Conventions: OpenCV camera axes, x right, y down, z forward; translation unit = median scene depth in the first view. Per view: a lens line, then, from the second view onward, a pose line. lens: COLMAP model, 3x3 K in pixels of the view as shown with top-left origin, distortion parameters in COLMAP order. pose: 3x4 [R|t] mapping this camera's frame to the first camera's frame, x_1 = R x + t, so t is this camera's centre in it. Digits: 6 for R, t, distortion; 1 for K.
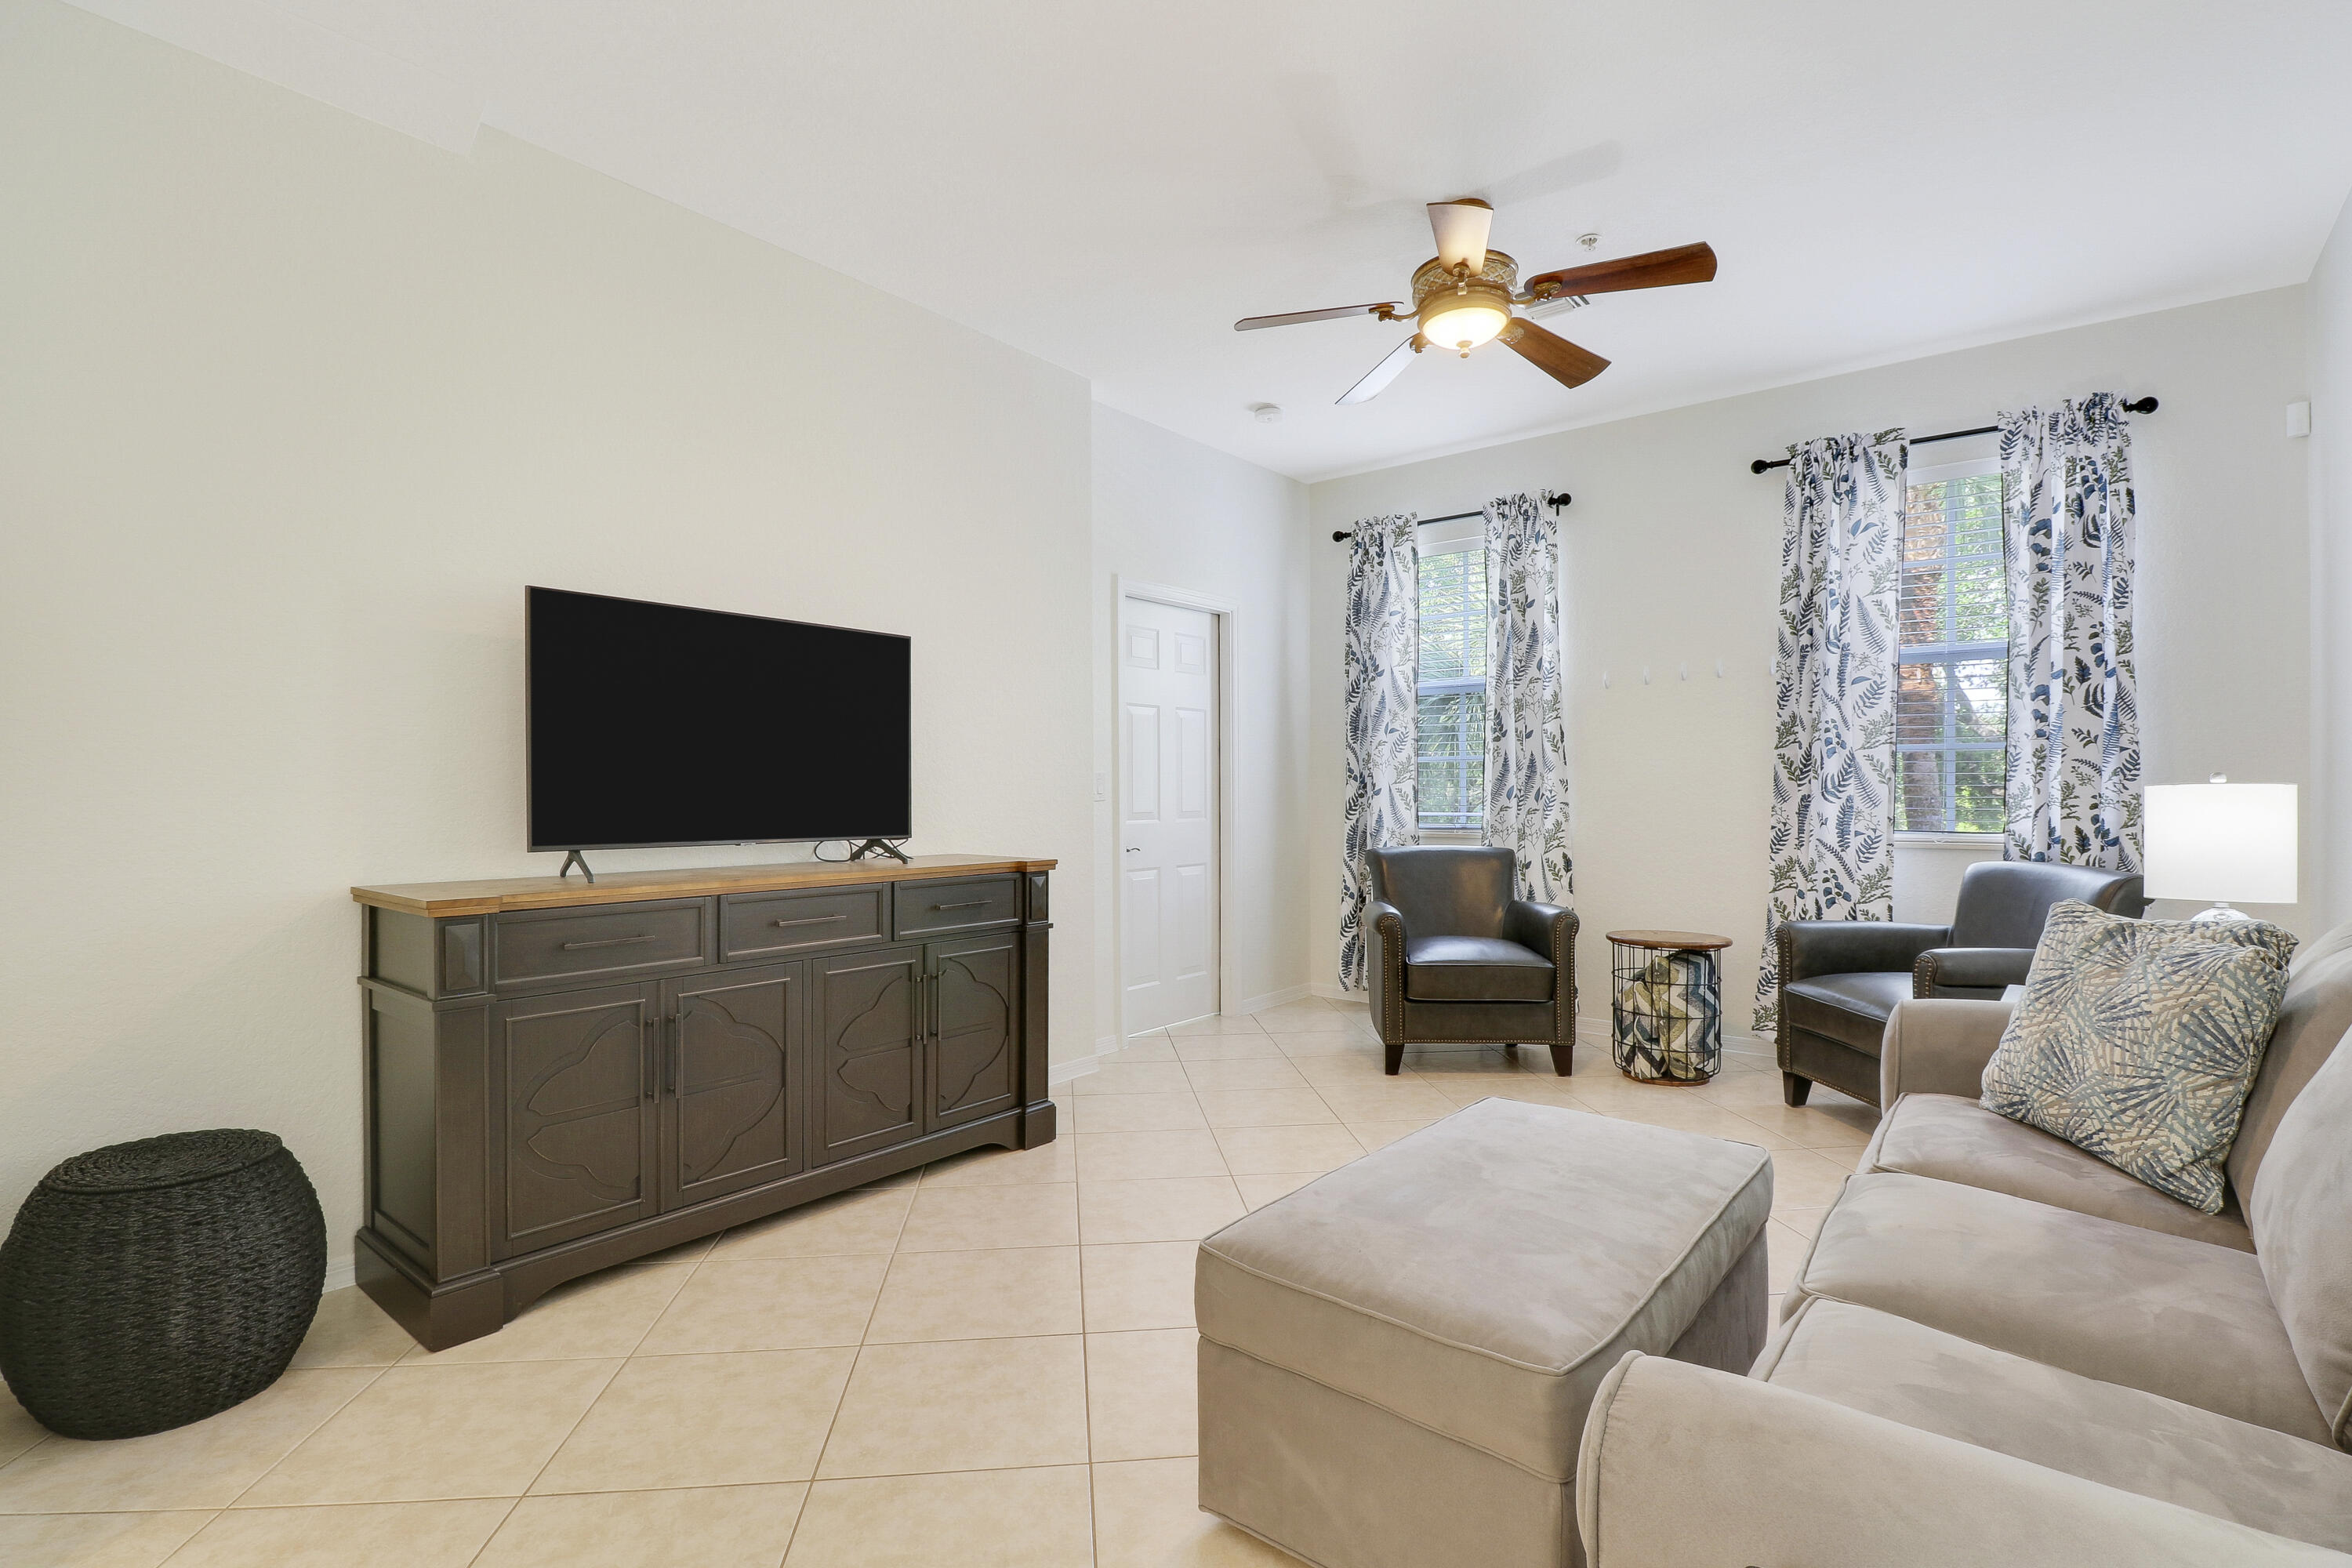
lens RADIAL K [[1107.6, 0, 1176.0], [0, 1107.6, 784.0], [0, 0, 1]] dist [0.011250, -0.020399]
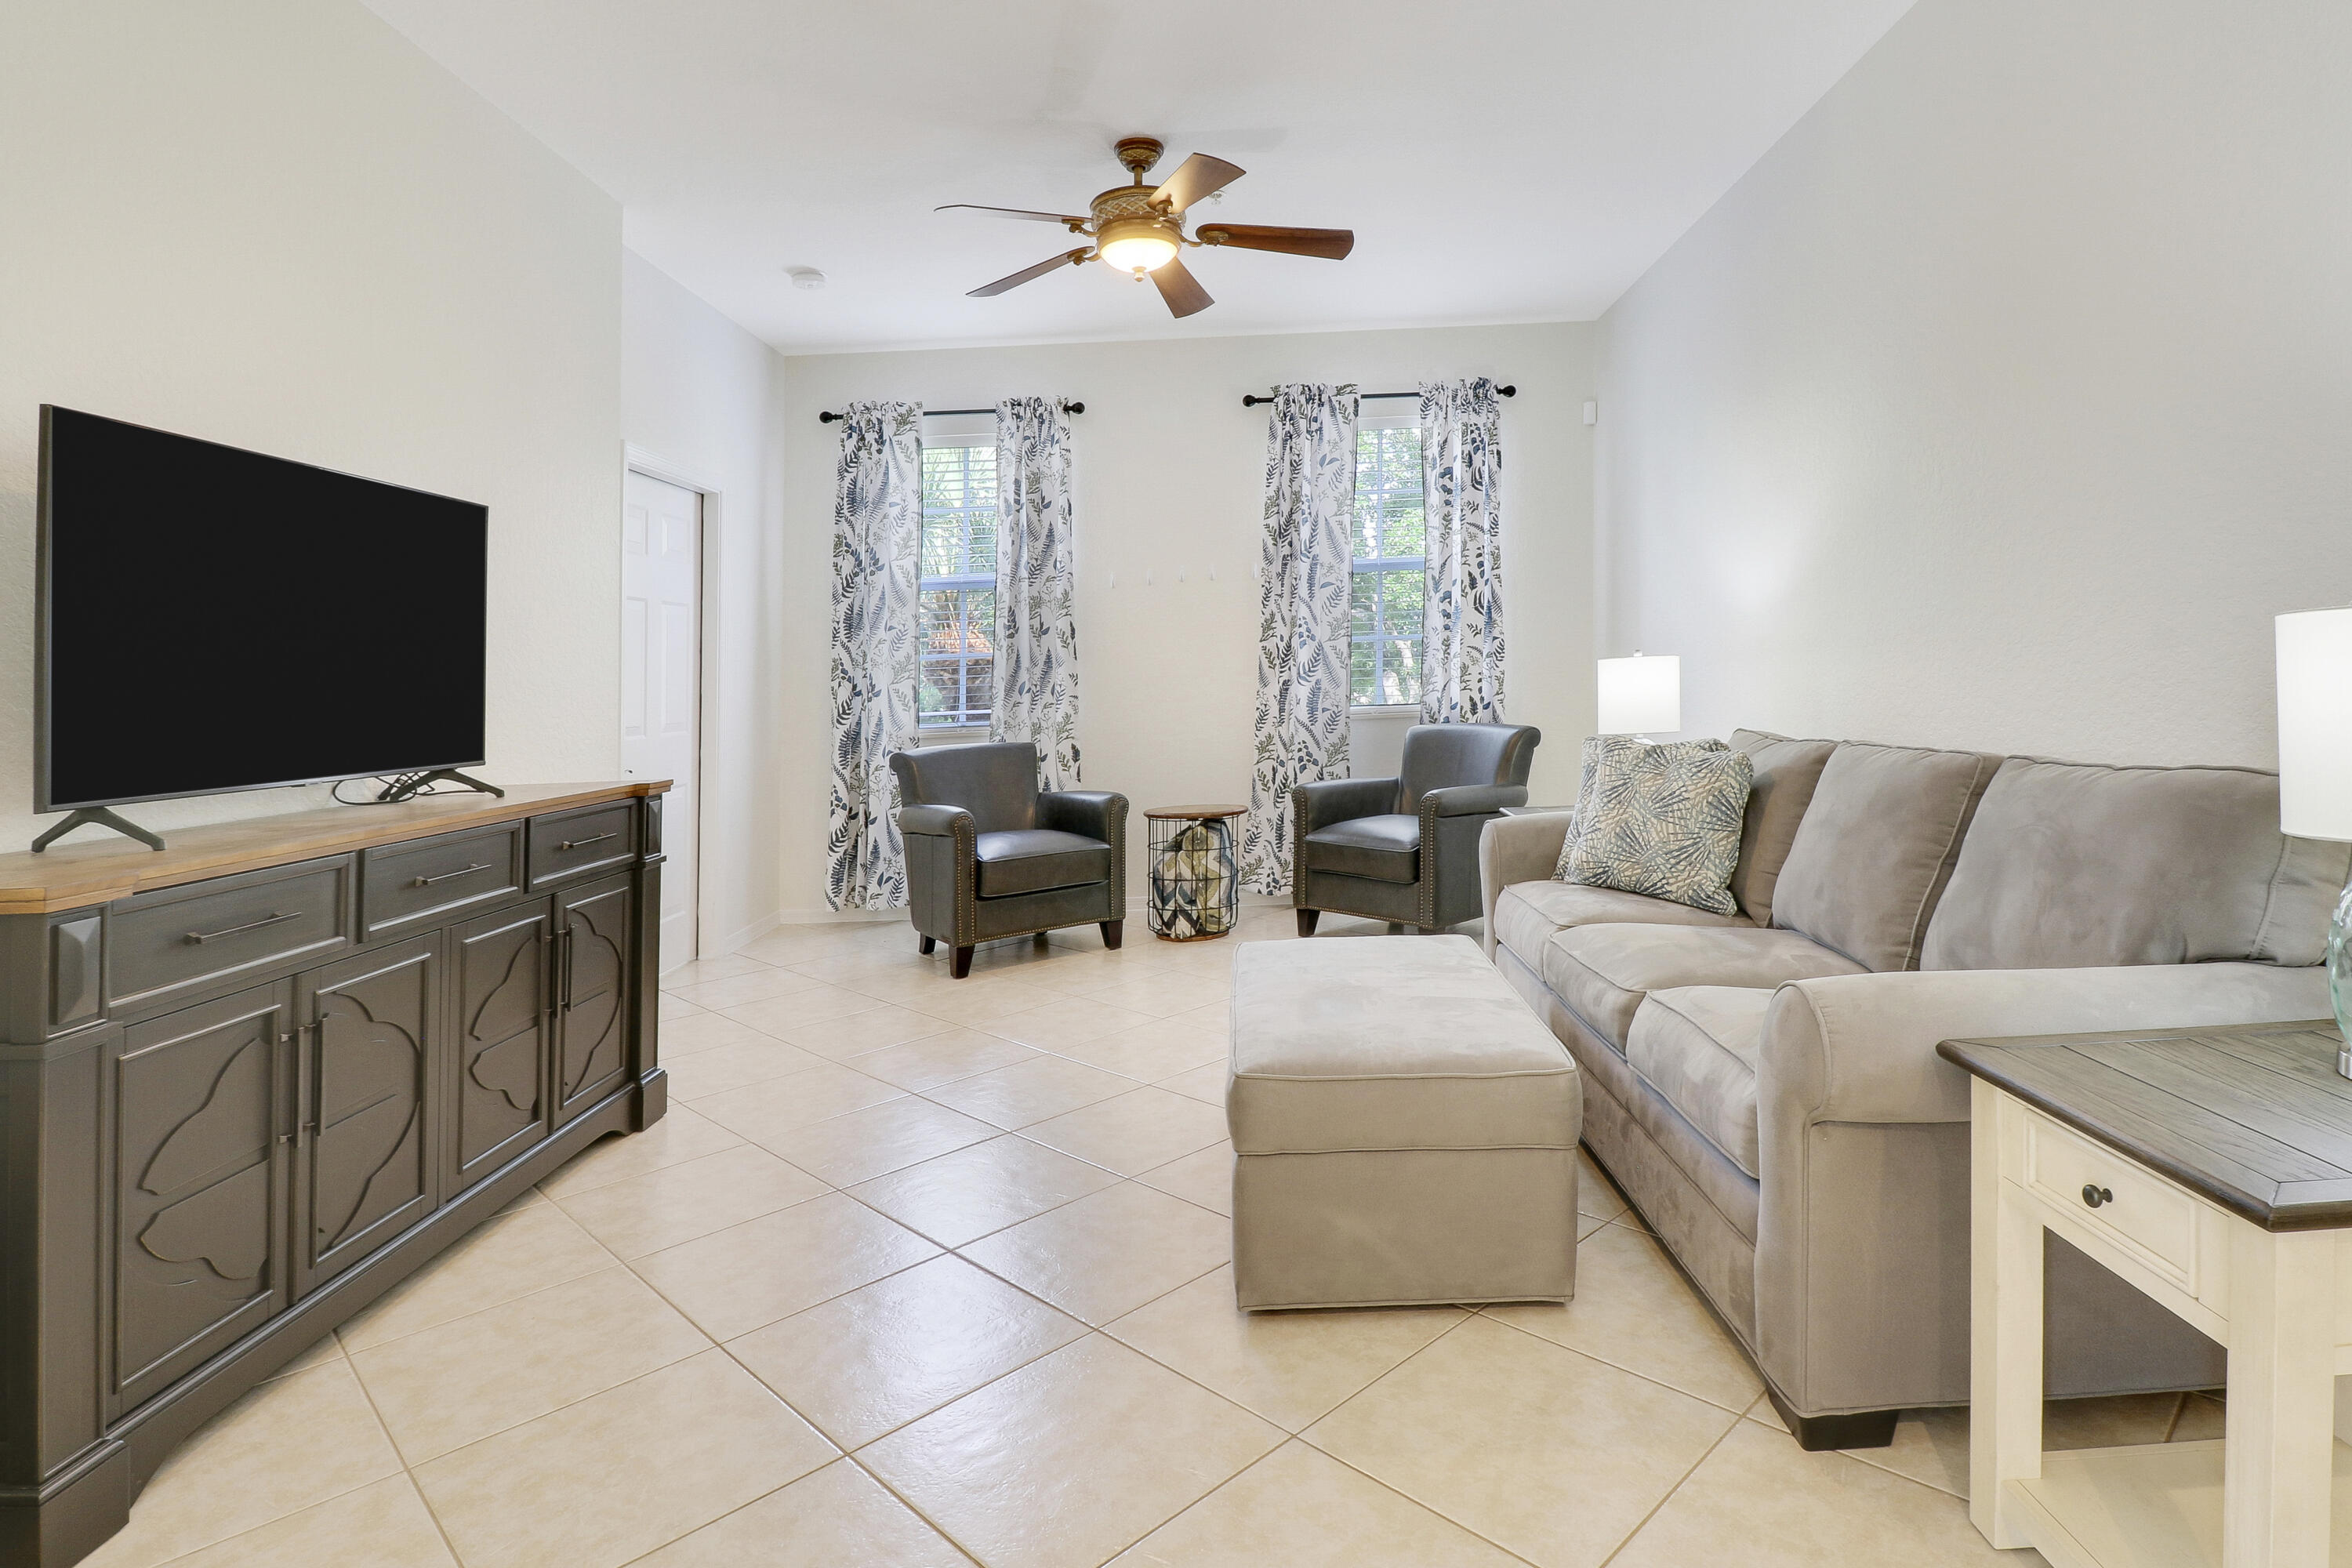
lens RADIAL K [[1232.1, 0, 1182.2], [0, 1232.1, 693.5], [0, 0, 1]] dist [0.001721, -0.000720]
pose [[0.791875, -0.034983, 0.609681, -0.347244], [0.034314, 0.999329, 0.012773, 0.003857], [-0.609719, 0.010806, 0.792544, 0.016075]]
